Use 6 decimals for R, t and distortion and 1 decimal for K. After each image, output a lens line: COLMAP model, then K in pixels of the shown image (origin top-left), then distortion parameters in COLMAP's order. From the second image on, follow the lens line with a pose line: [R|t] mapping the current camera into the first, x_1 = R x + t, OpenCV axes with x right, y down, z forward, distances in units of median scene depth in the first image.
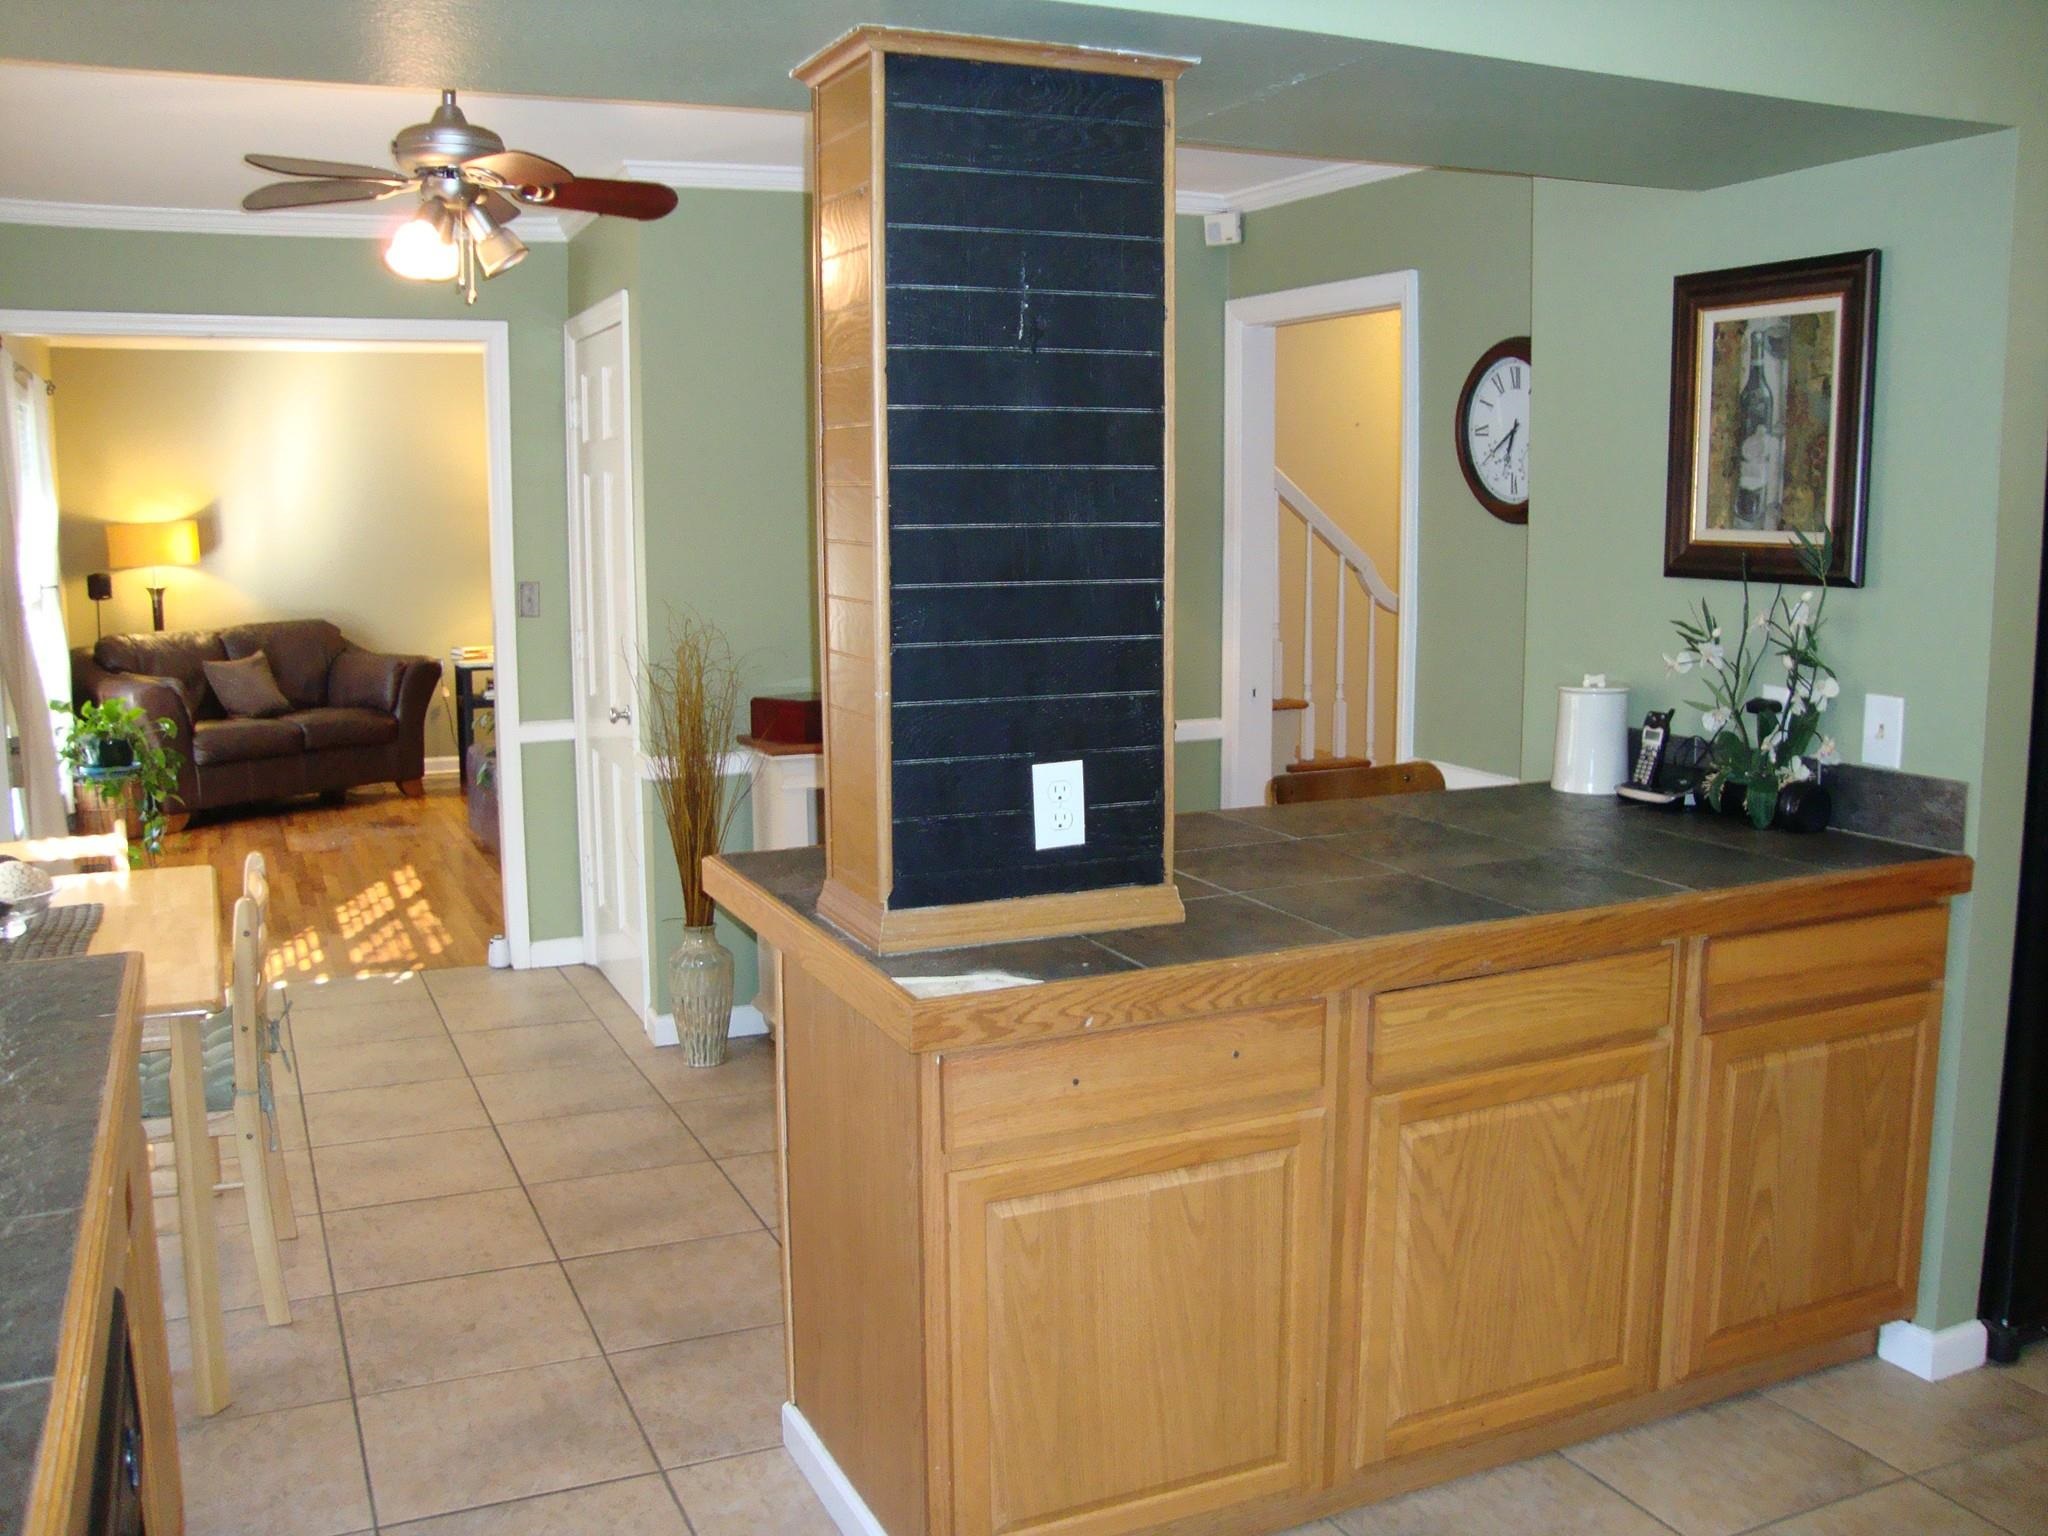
lens RADIAL K [[1831.4, 0, 1032.9], [0, 1831.4, 757.6], [0, 0, 1]] dist [-0.006239, 0.004710]
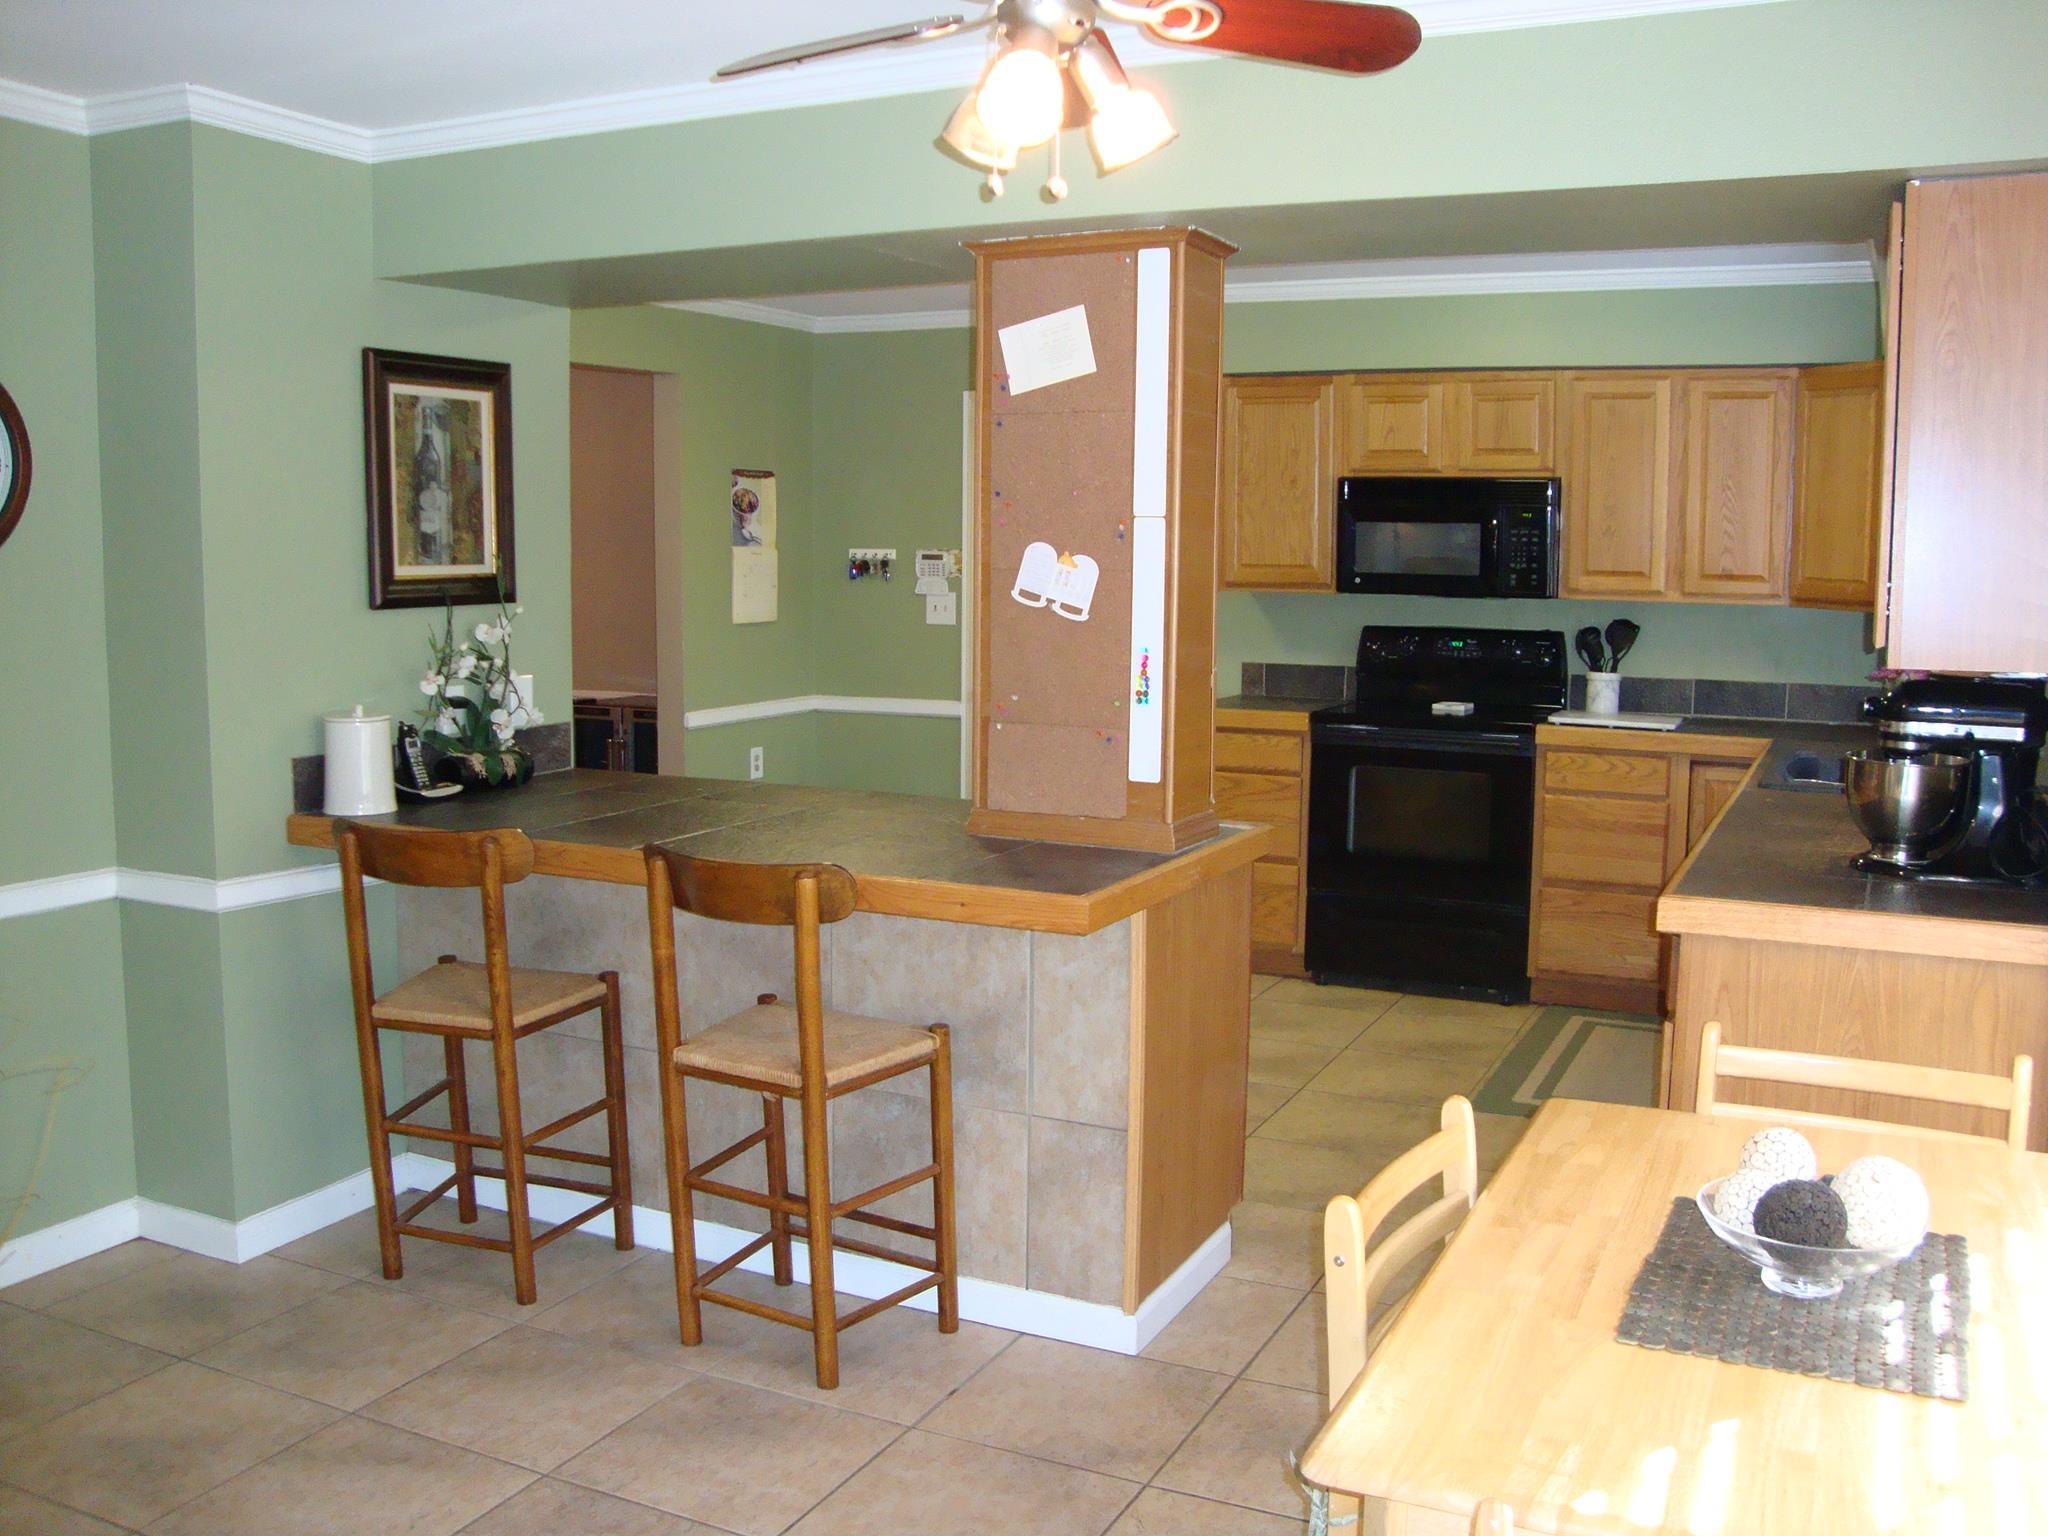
lens RADIAL K [[1831.4, 0, 1030.1], [0, 1831.4, 772.6], [0, 0, 1]] dist [-0.006239, 0.004710]
pose [[-0.636328, -0.104473, 0.764312, -0.847343], [0.113039, 0.967464, 0.226352, -0.226820], [-0.763092, 0.230431, -0.603815, 1.493481]]
